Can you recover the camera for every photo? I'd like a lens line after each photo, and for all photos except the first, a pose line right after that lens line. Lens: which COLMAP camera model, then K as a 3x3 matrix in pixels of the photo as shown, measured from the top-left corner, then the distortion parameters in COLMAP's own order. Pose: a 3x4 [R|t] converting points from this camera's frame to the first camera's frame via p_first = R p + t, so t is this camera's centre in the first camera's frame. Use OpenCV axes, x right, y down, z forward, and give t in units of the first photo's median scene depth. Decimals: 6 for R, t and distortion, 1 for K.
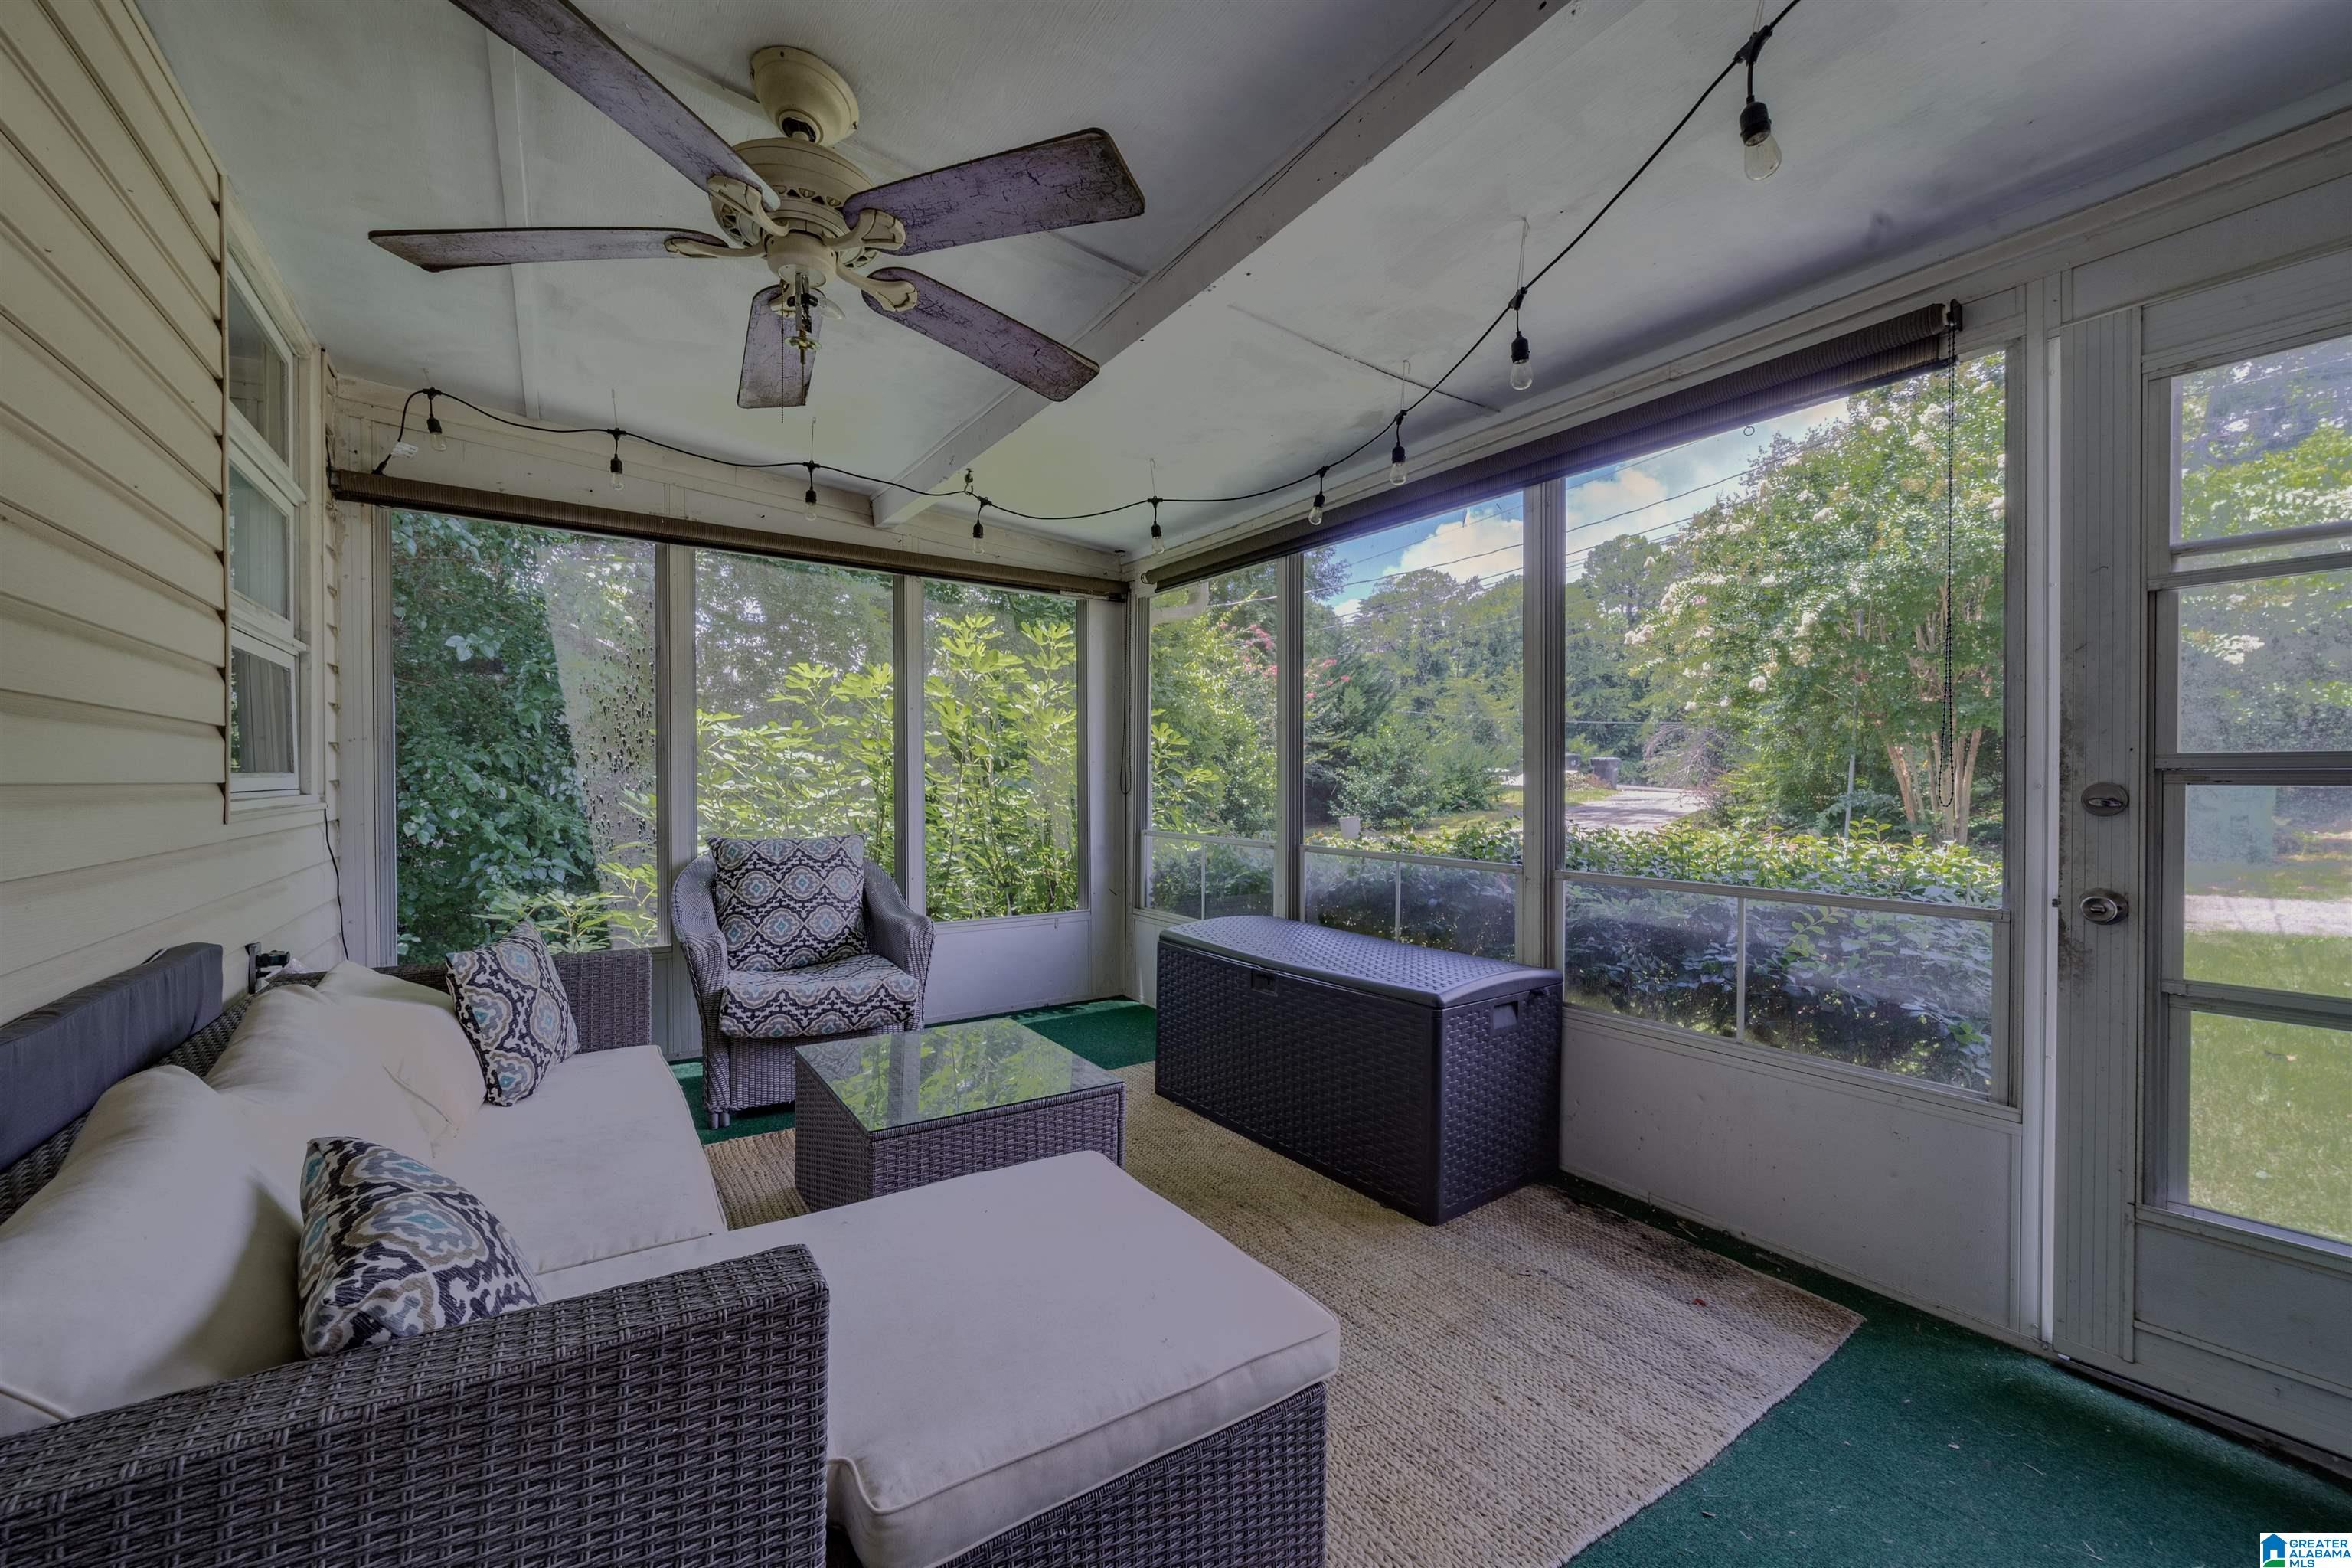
lens RADIAL K [[913.0, 0, 1134.1], [0, 913.0, 783.3], [0, 0, 1]] dist [-0.000963, -0.000082]
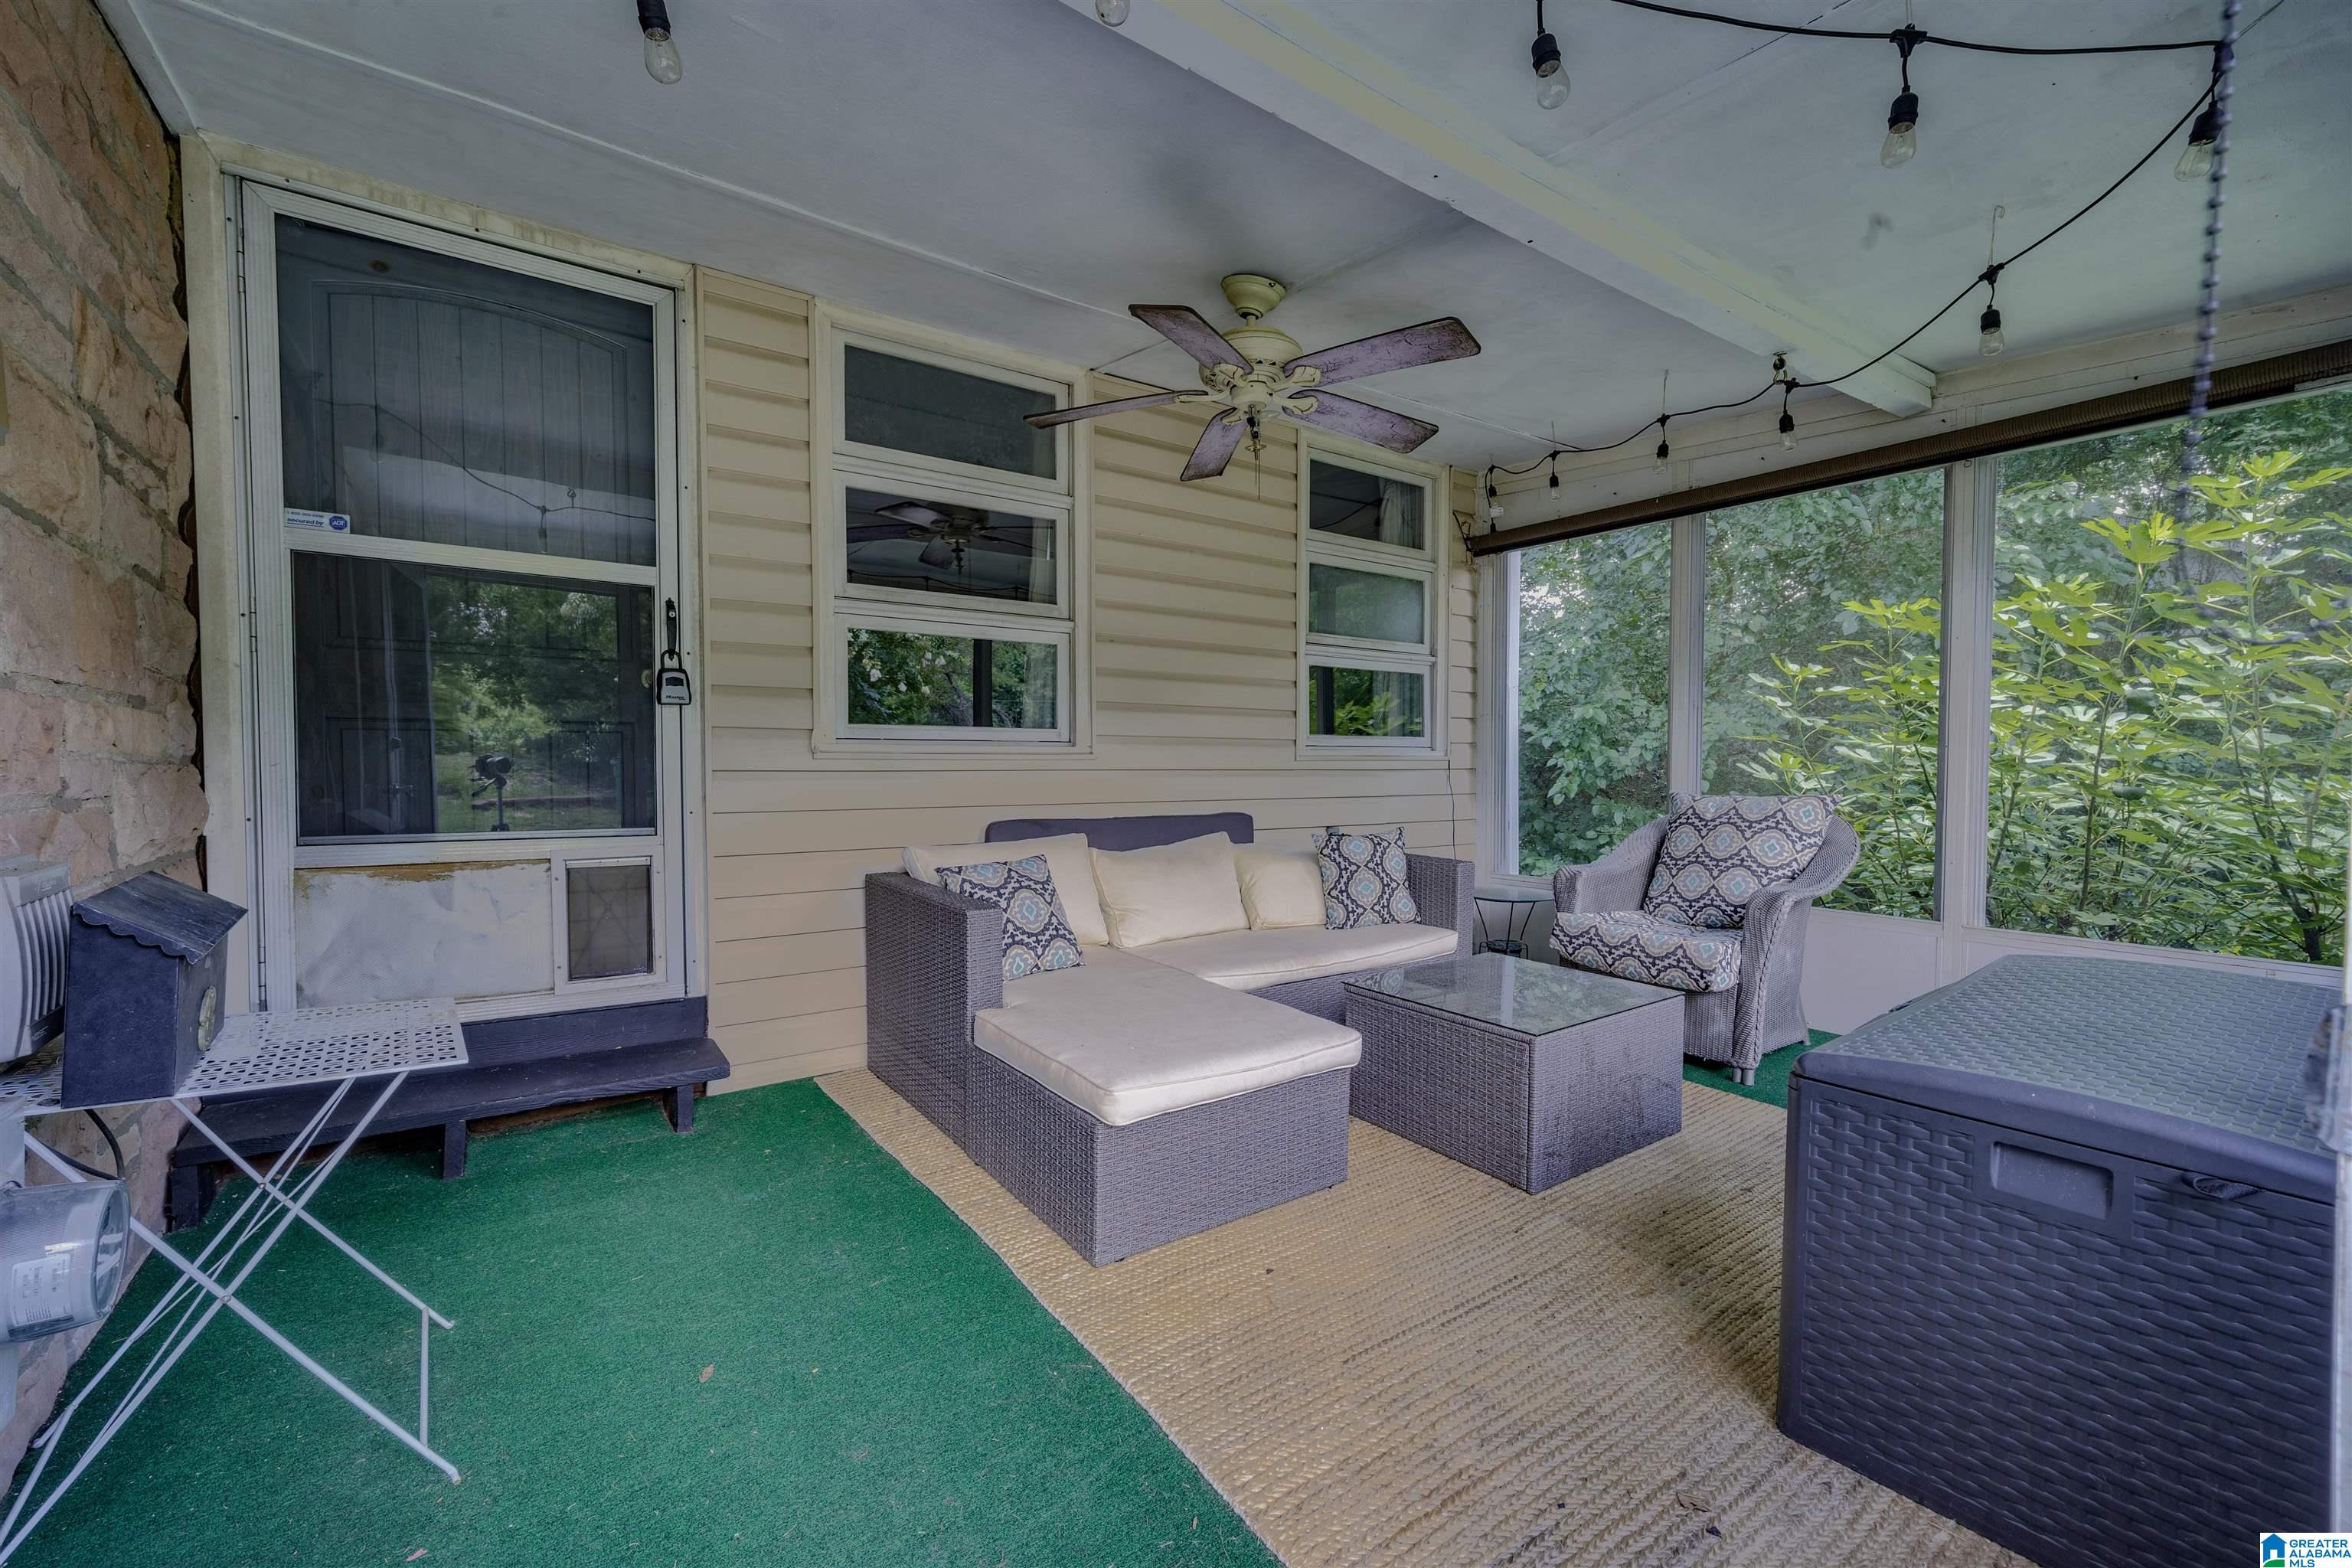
lens RADIAL K [[913.0, 0, 1134.1], [0, 913.0, 783.3], [0, 0, 1]] dist [-0.000963, -0.000082]
pose [[0.034400, 0.026496, -0.999057, 0.689158], [-0.006462, 0.999633, 0.026289, 0.031807], [0.999387, 0.005551, 0.034558, 0.416440]]
